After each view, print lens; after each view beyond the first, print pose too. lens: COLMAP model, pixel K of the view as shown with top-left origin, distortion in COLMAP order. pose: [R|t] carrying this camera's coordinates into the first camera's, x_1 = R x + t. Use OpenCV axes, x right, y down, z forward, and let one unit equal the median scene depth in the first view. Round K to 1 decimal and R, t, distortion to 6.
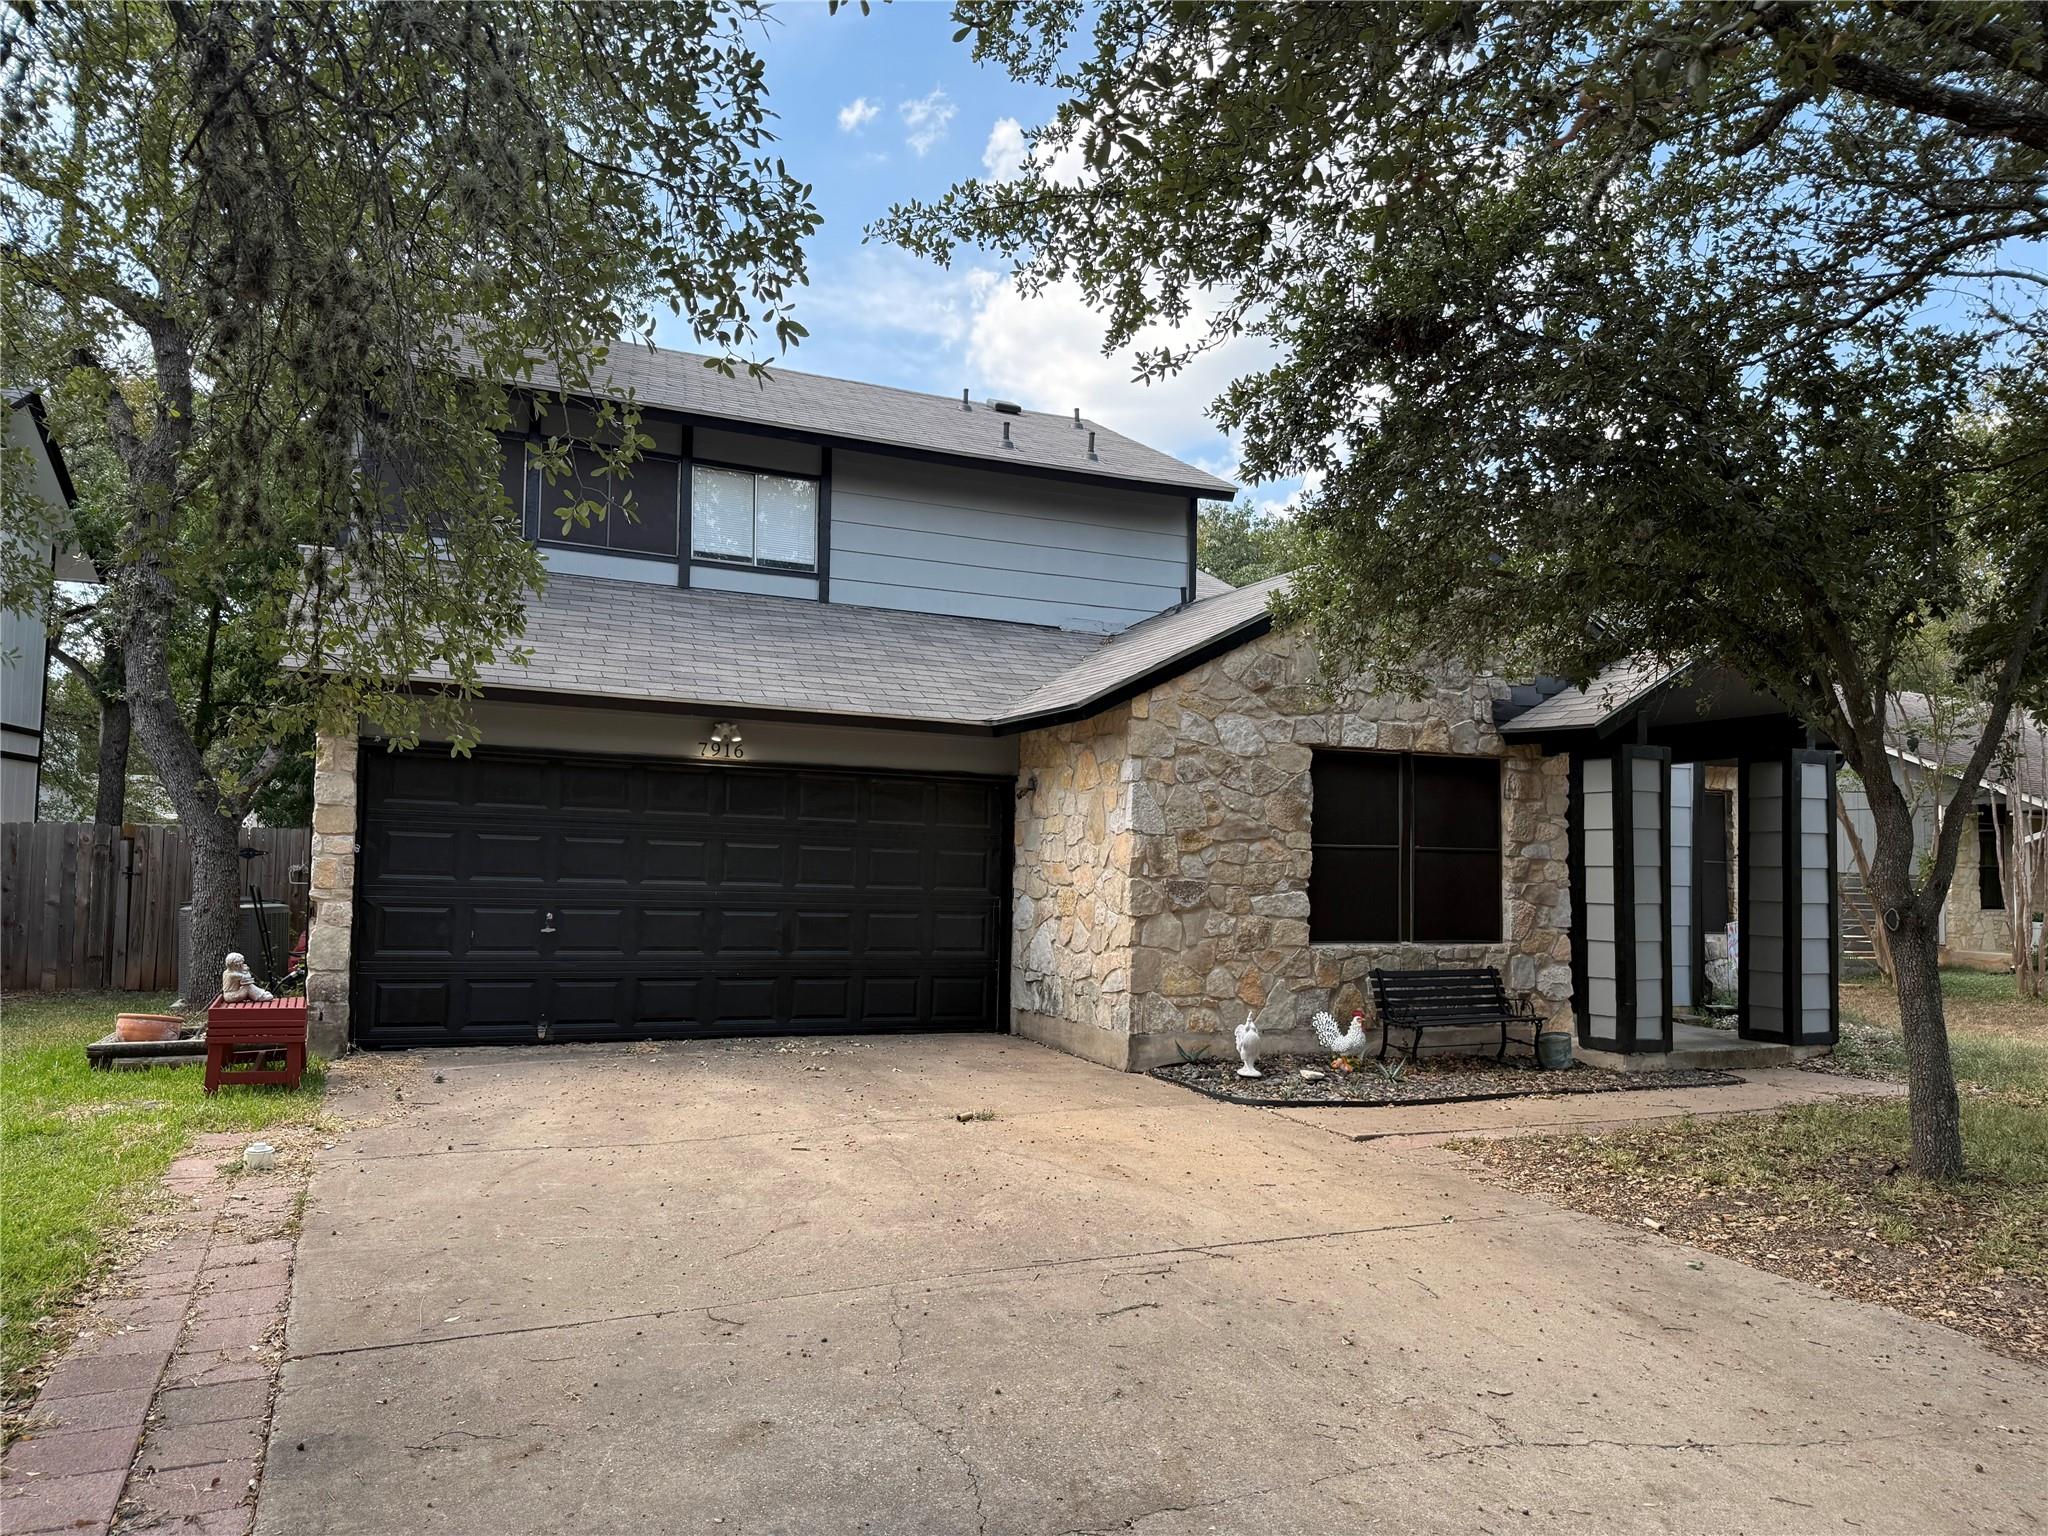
lens RADIAL K [[1425.3, 0, 1009.1], [0, 1425.3, 746.4], [0, 0, 1]] dist [0.080845, -0.008527]
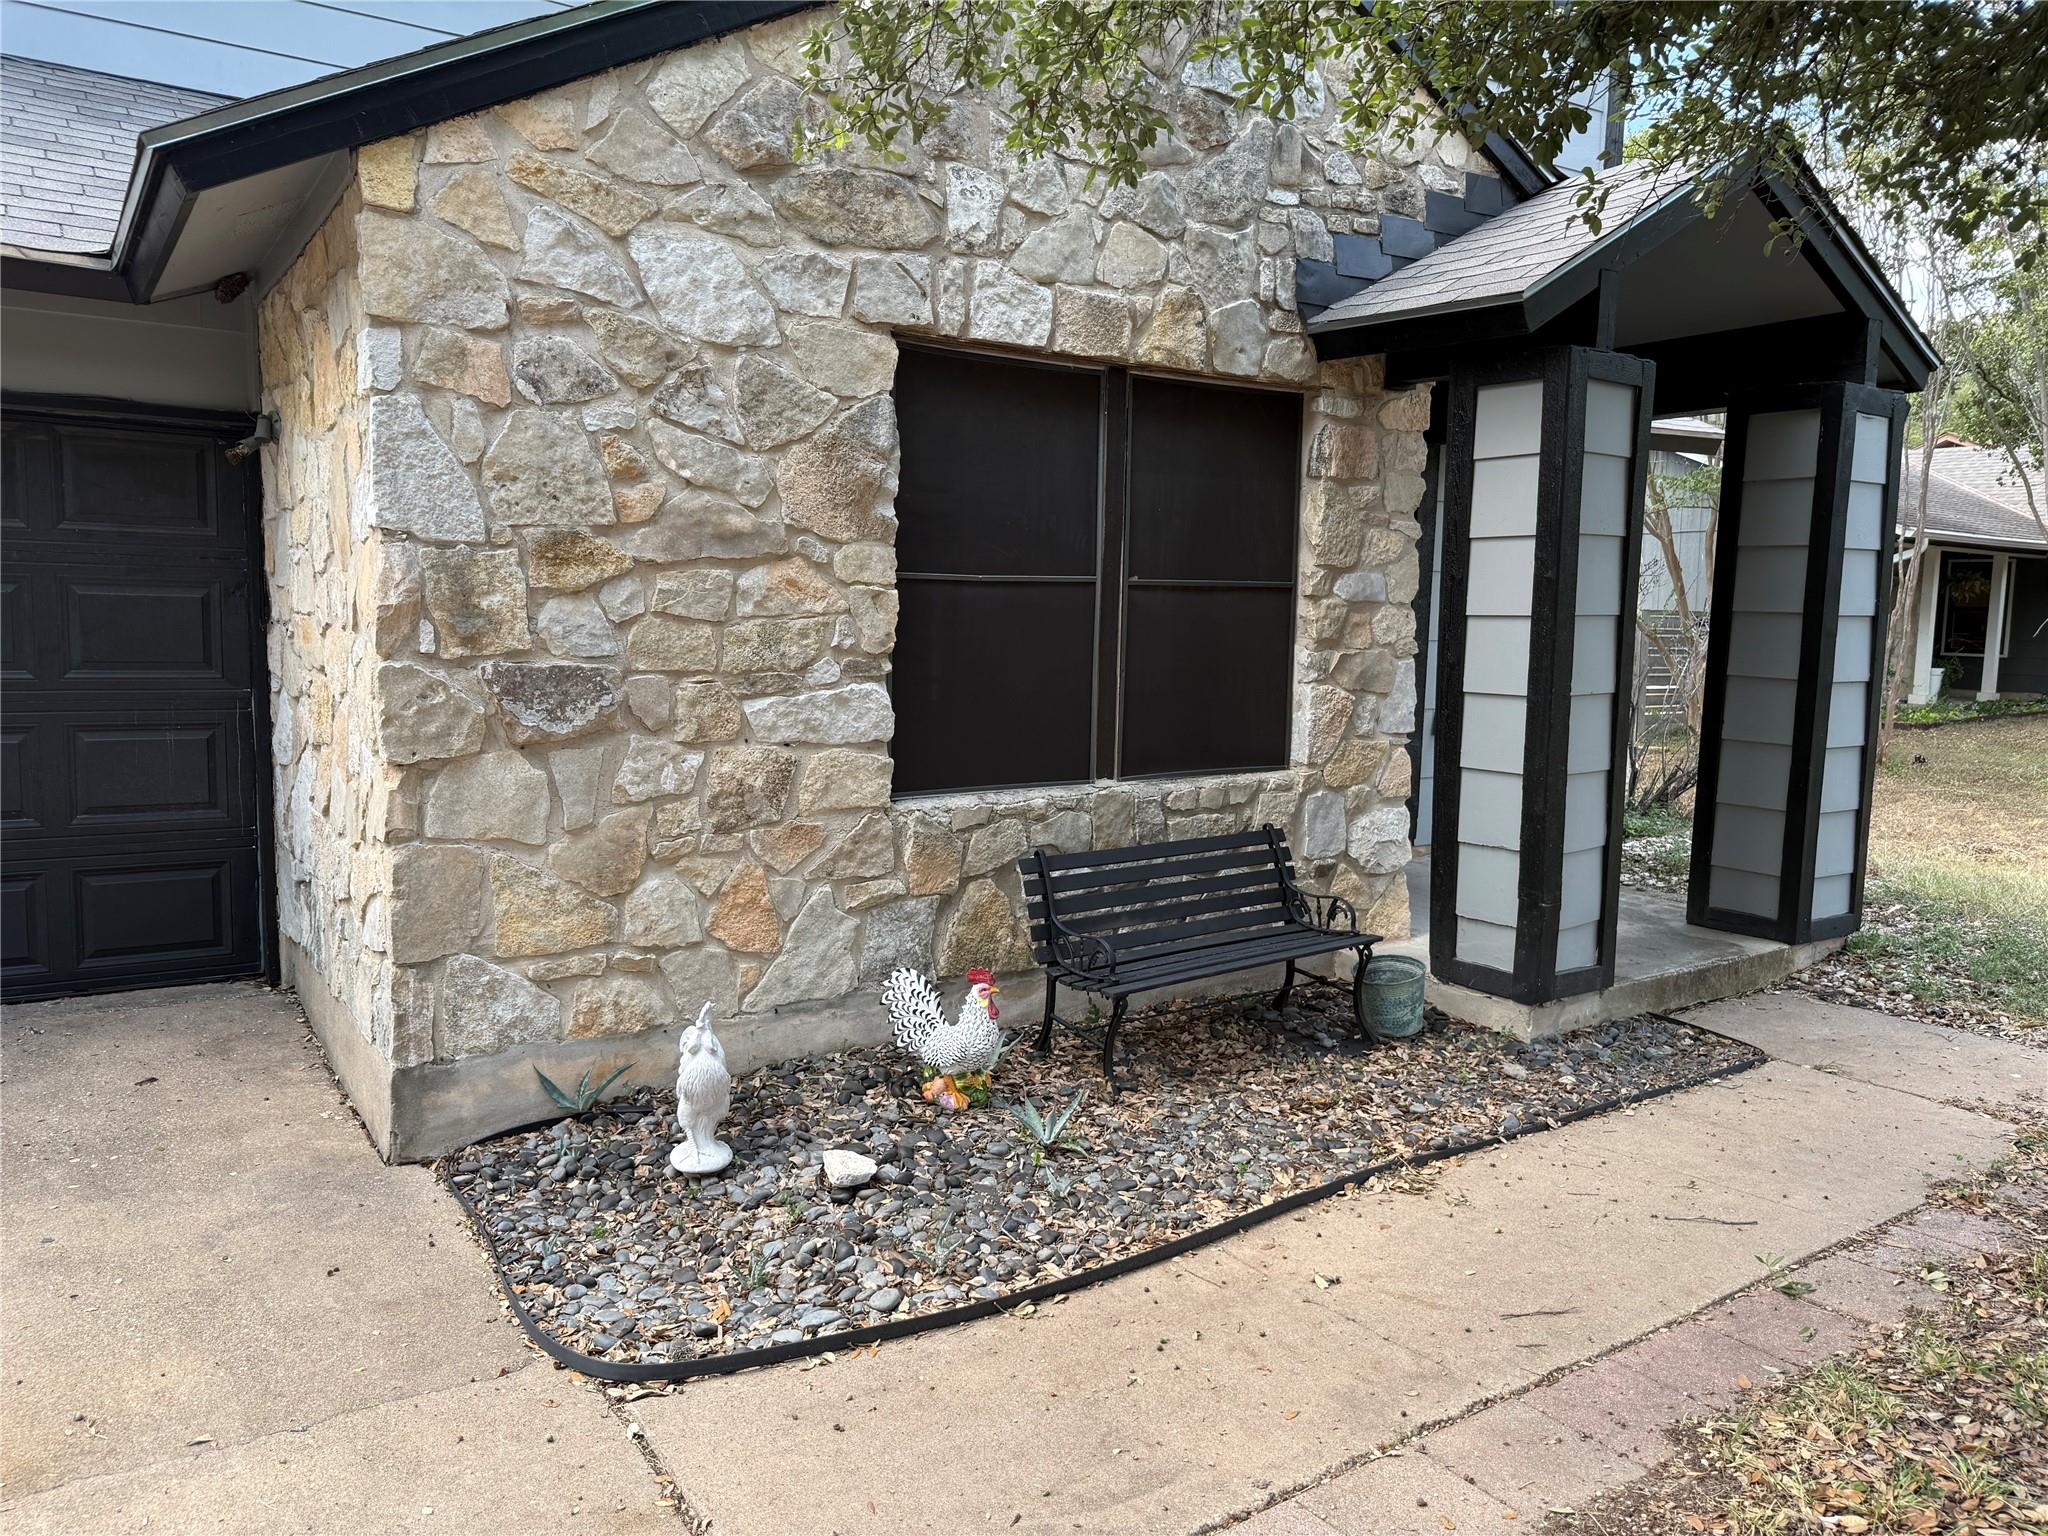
lens RADIAL K [[1425.3, 0, 1016.1], [0, 1425.3, 771.7], [0, 0, 1]] dist [0.080845, -0.008527]
pose [[0.982235, -0.027714, 0.185595, 0.166316], [-0.008773, 0.981171, 0.192941, 0.044343], [-0.187447, -0.191142, 0.963498, 0.572925]]
